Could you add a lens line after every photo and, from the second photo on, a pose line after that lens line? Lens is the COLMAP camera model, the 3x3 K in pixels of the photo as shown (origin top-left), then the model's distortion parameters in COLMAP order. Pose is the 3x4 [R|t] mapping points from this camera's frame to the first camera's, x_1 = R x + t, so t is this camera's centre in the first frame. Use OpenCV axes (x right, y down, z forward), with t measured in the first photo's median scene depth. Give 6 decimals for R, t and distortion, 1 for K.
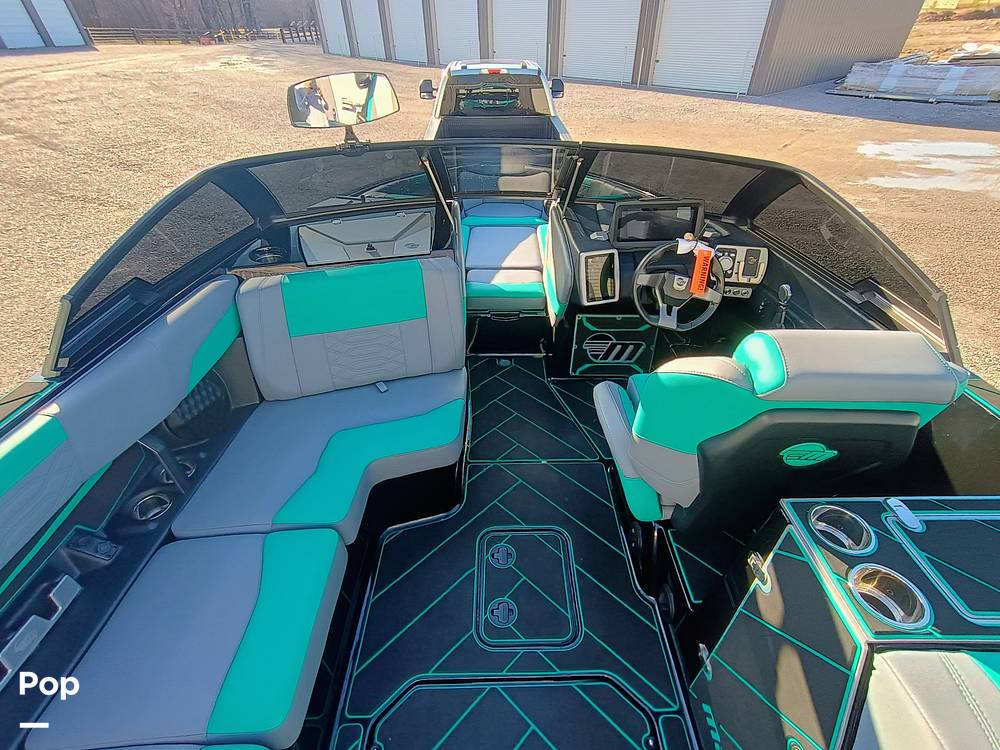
lens RADIAL K [[451.5, 0, 503.3], [0, 451.5, 383.1], [0, 0, 1]] dist [-0.008067, 0.009283]
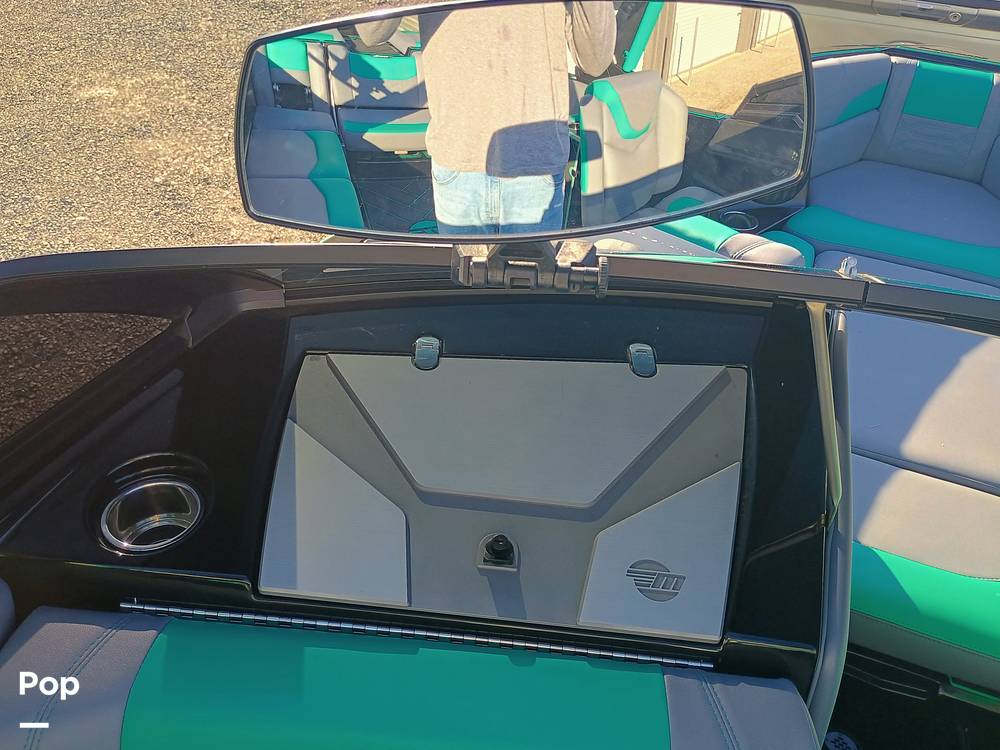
lens RADIAL K [[862.4, 0, 491.5], [0, 862.4, 373.5], [0, 0, 1]] dist [0.018700, 0.014564]
pose [[0.925134, 0.267587, -0.269303, -0.025540], [-0.259274, 0.963499, 0.066679, -0.058014], [0.277315, 0.008136, 0.960744, 0.068394]]
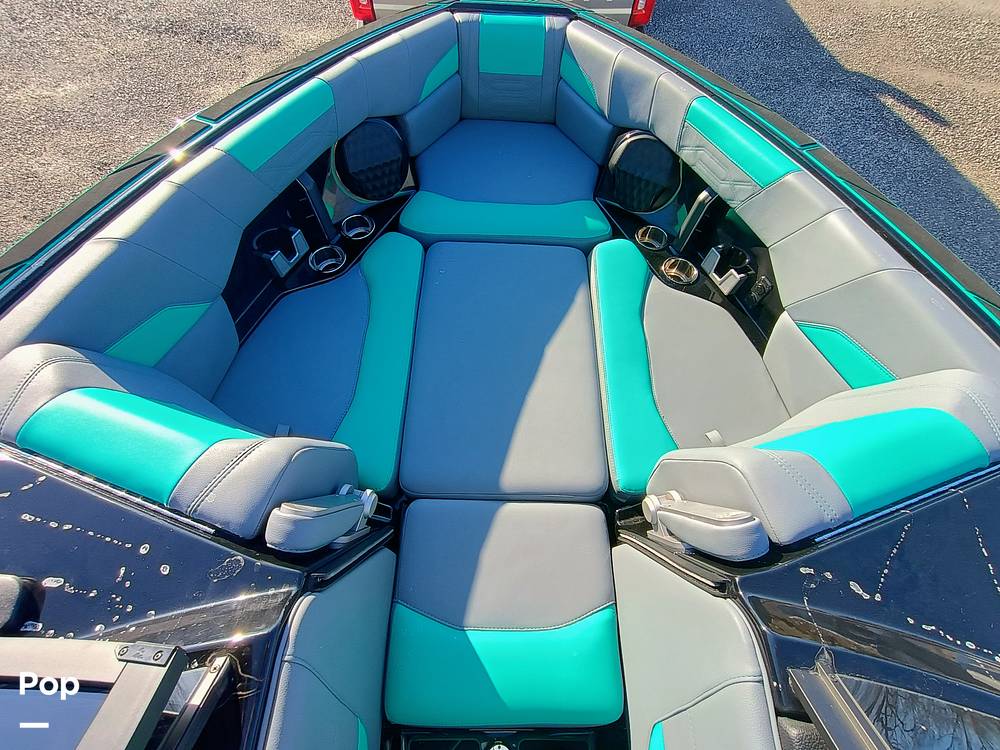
lens RADIAL K [[451.5, 0, 501.1], [0, 451.5, 374.7], [0, 0, 1]] dist [-0.008067, 0.009283]
pose [[0.999290, 0.028937, 0.024136, -0.003323], [-0.036285, 0.911698, 0.409255, -0.102740], [-0.010162, -0.409840, 0.912101, 0.146517]]
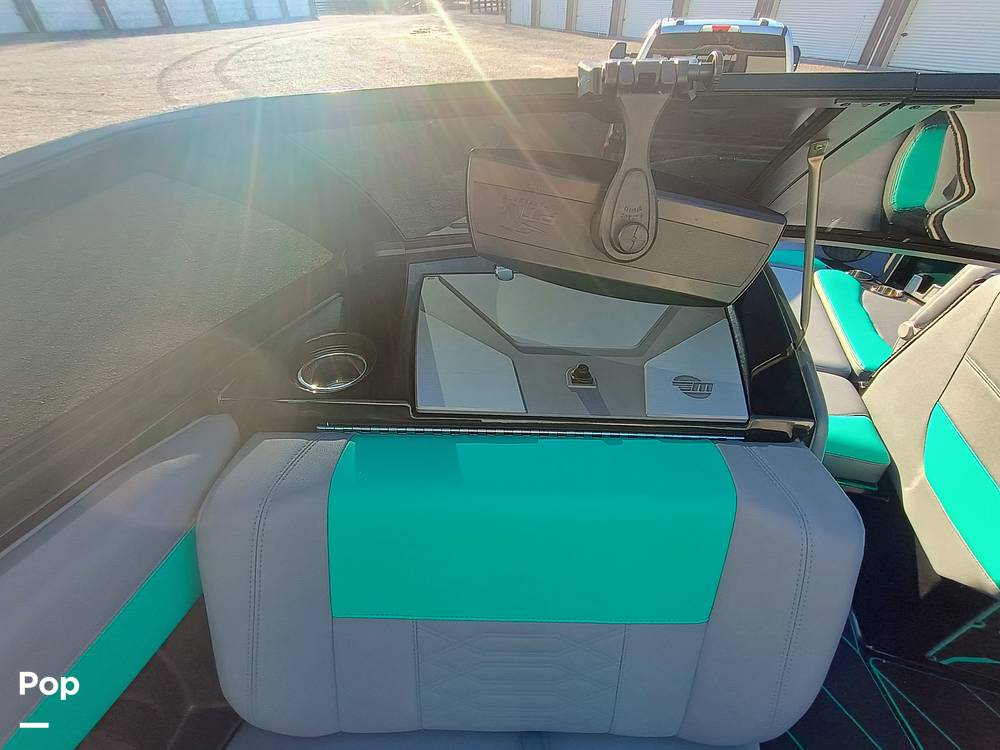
lens RADIAL K [[451.5, 0, 499.5], [0, 451.5, 384.4], [0, 0, 1]] dist [-0.008067, 0.009283]
pose [[0.948745, 0.207377, -0.238490, -0.036047], [-0.197509, 0.978155, 0.064830, -0.040668], [0.246724, -0.014403, 0.968979, 0.082715]]
